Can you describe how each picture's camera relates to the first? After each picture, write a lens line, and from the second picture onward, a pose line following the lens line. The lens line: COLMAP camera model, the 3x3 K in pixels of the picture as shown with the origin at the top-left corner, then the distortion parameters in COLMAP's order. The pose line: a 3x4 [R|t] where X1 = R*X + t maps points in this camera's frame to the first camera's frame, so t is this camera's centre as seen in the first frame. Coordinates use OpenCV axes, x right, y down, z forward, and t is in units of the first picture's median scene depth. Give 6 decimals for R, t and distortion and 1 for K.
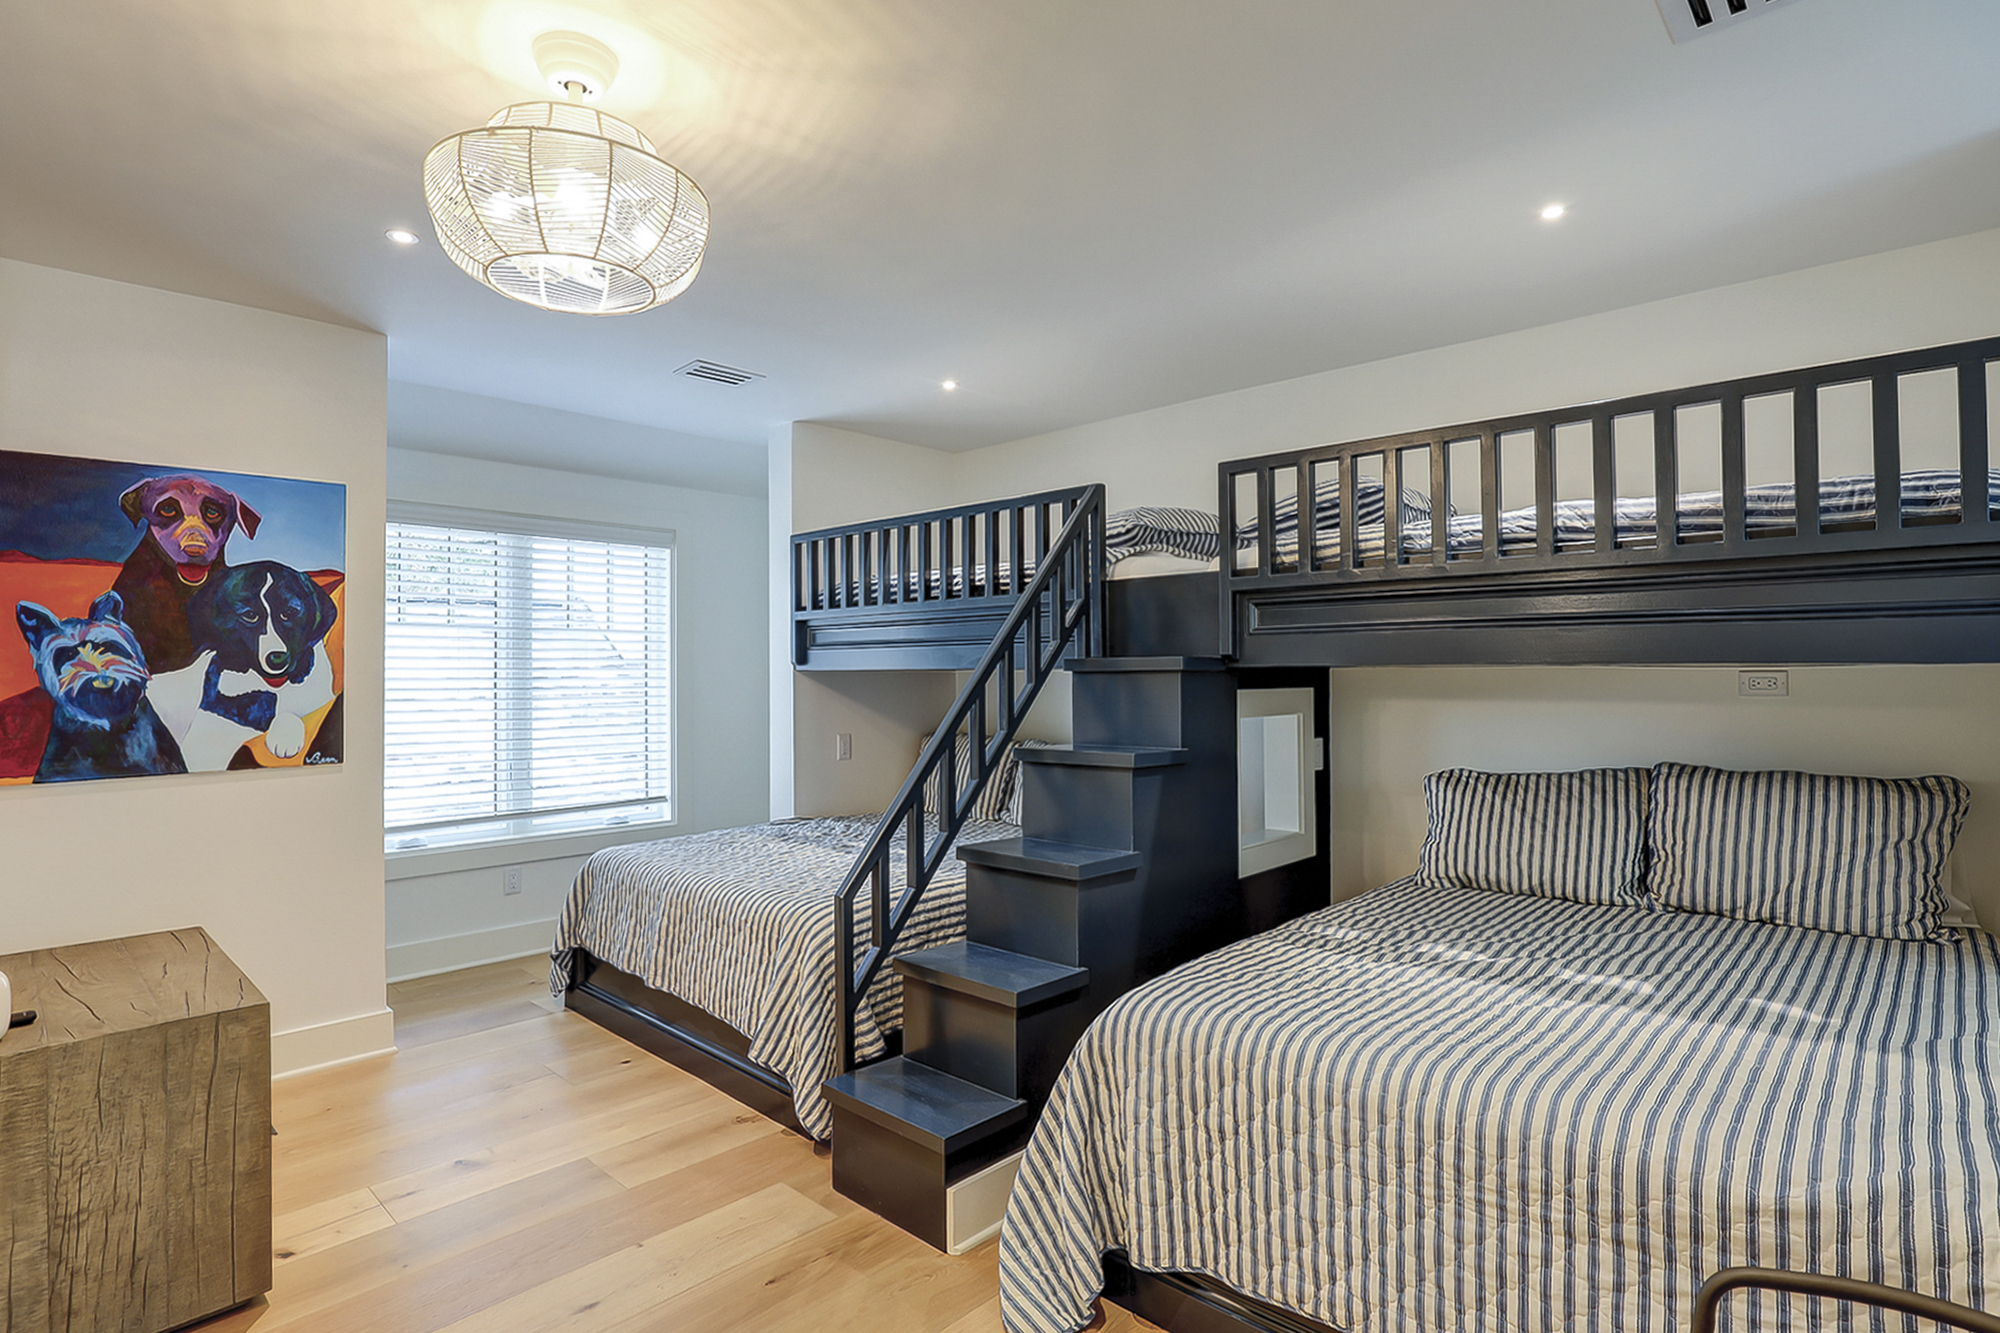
lens RADIAL K [[1005.4, 0, 922.4], [0, 1005.4, 686.8], [0, 0, 1]] dist [0.001472, -0.000070]
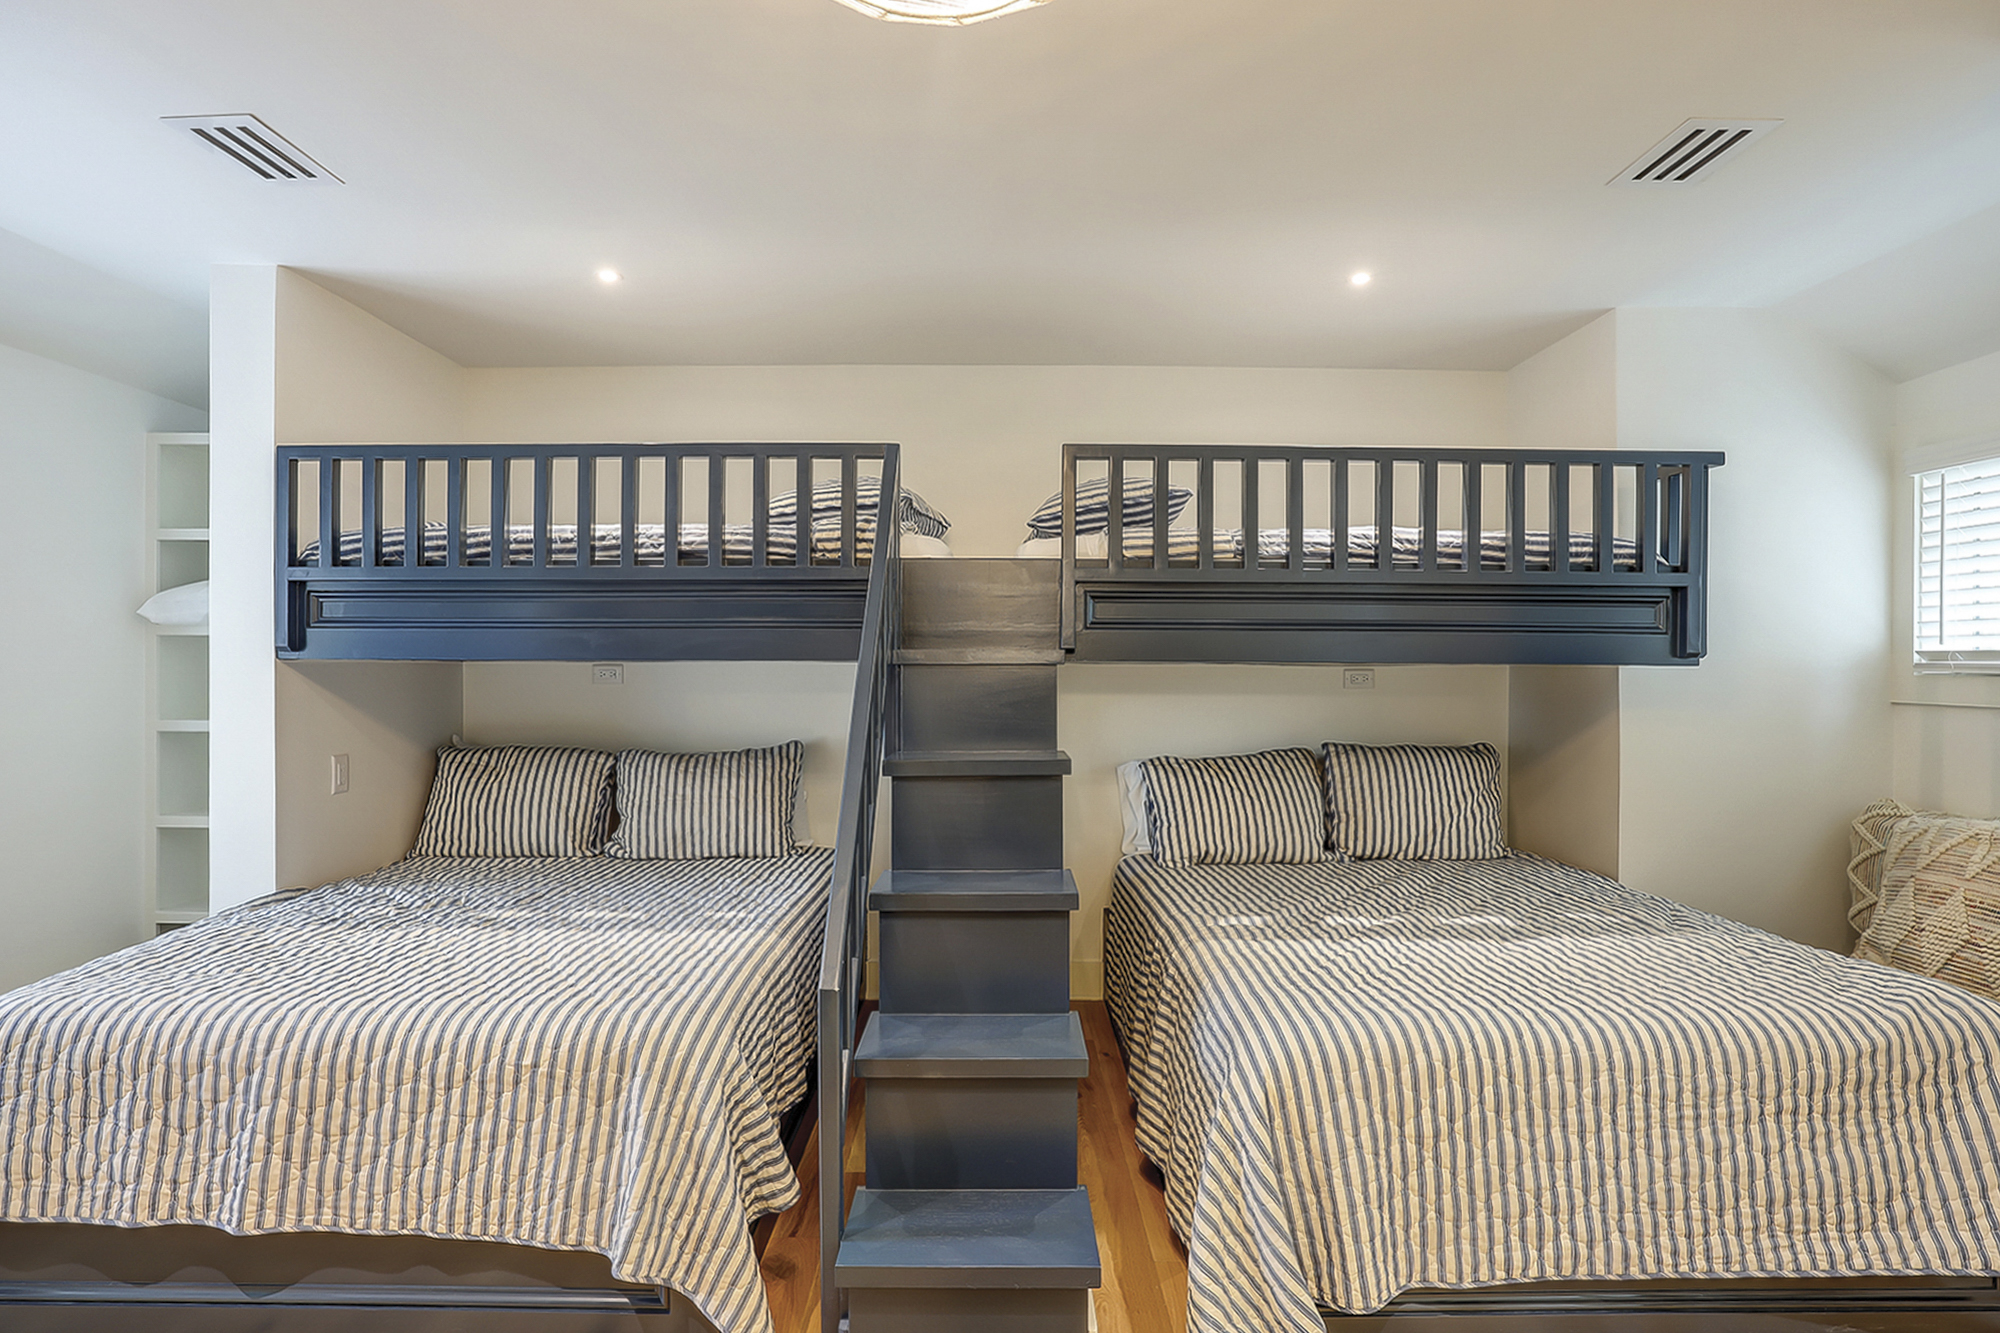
lens RADIAL K [[1019.1, 0, 1004.9], [0, 1019.1, 700.3], [0, 0, 1]] dist [-0.019692, -0.000433]
pose [[0.704245, -0.012830, 0.709841, -0.428236], [0.003170, 0.999884, 0.014928, 0.001997], [-0.709950, -0.008263, 0.704203, 0.380469]]
